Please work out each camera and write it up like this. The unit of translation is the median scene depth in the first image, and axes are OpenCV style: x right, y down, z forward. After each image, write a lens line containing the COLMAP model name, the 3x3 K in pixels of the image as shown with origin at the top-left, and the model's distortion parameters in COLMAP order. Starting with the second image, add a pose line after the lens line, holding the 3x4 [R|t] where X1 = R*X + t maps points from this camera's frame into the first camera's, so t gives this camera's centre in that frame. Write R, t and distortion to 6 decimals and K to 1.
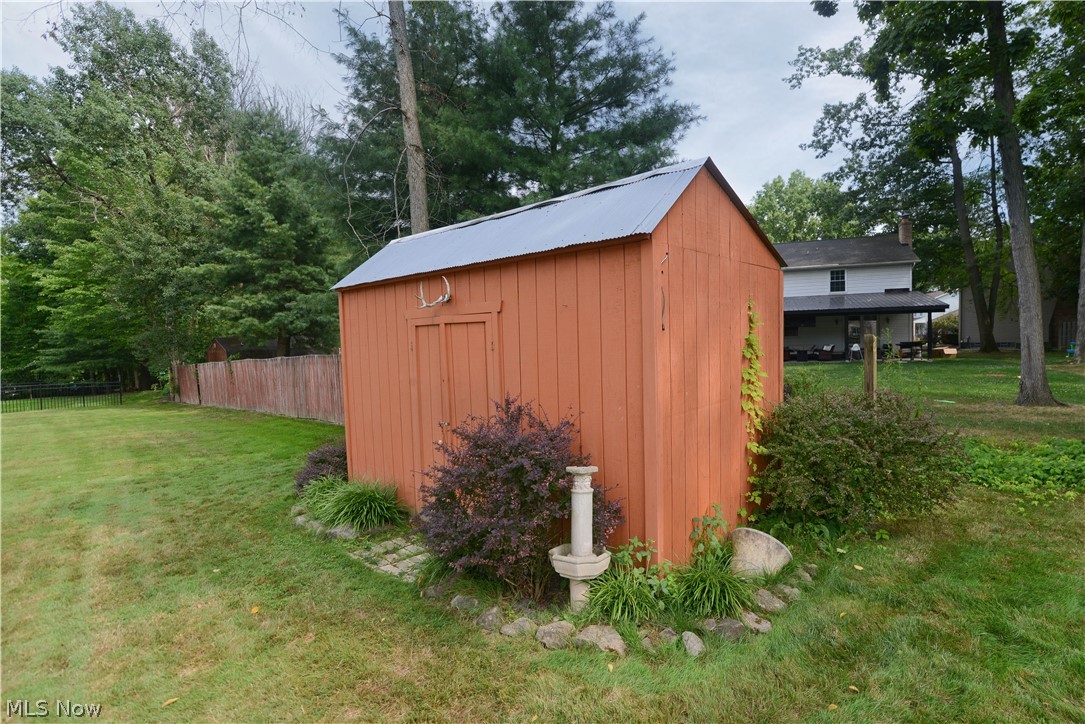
lens RADIAL K [[518.0, 0, 561.7], [0, 518.0, 365.0], [0, 0, 1]] dist [-0.014276, -0.000039]
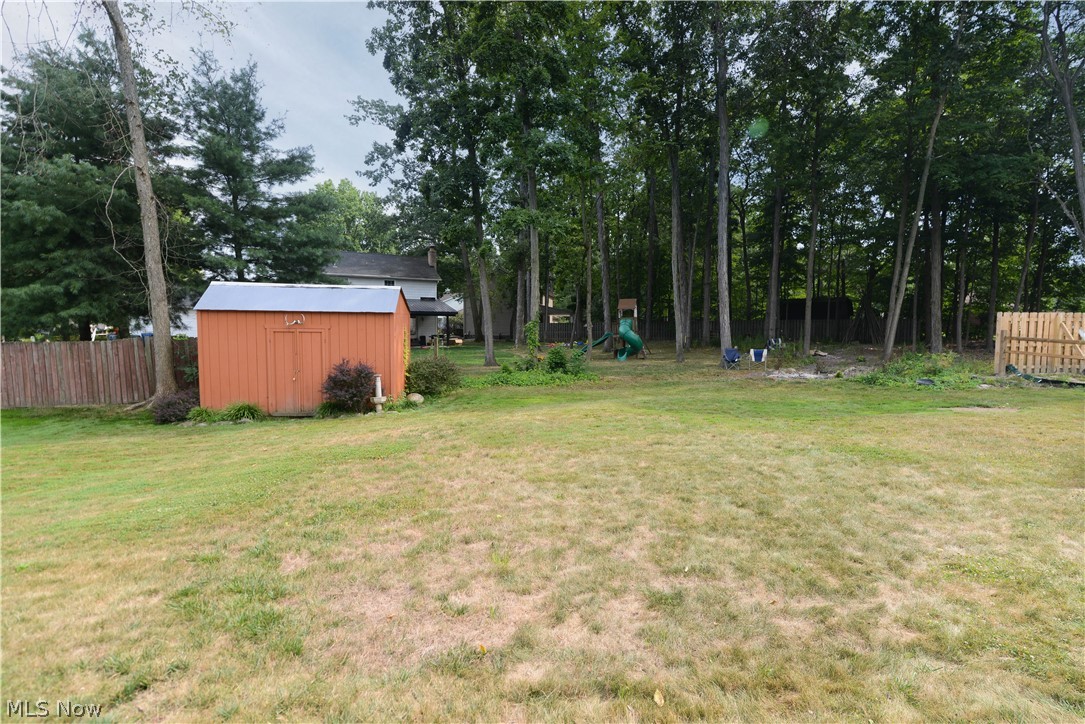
lens RADIAL K [[518.0, 0, 561.7], [0, 518.0, 365.0], [0, 0, 1]] dist [-0.014276, -0.000039]
pose [[0.664584, -0.025001, 0.746796, -0.152176], [0.006440, 0.999595, 0.027734, 0.002955], [-0.747186, -0.013622, 0.664475, -0.201124]]
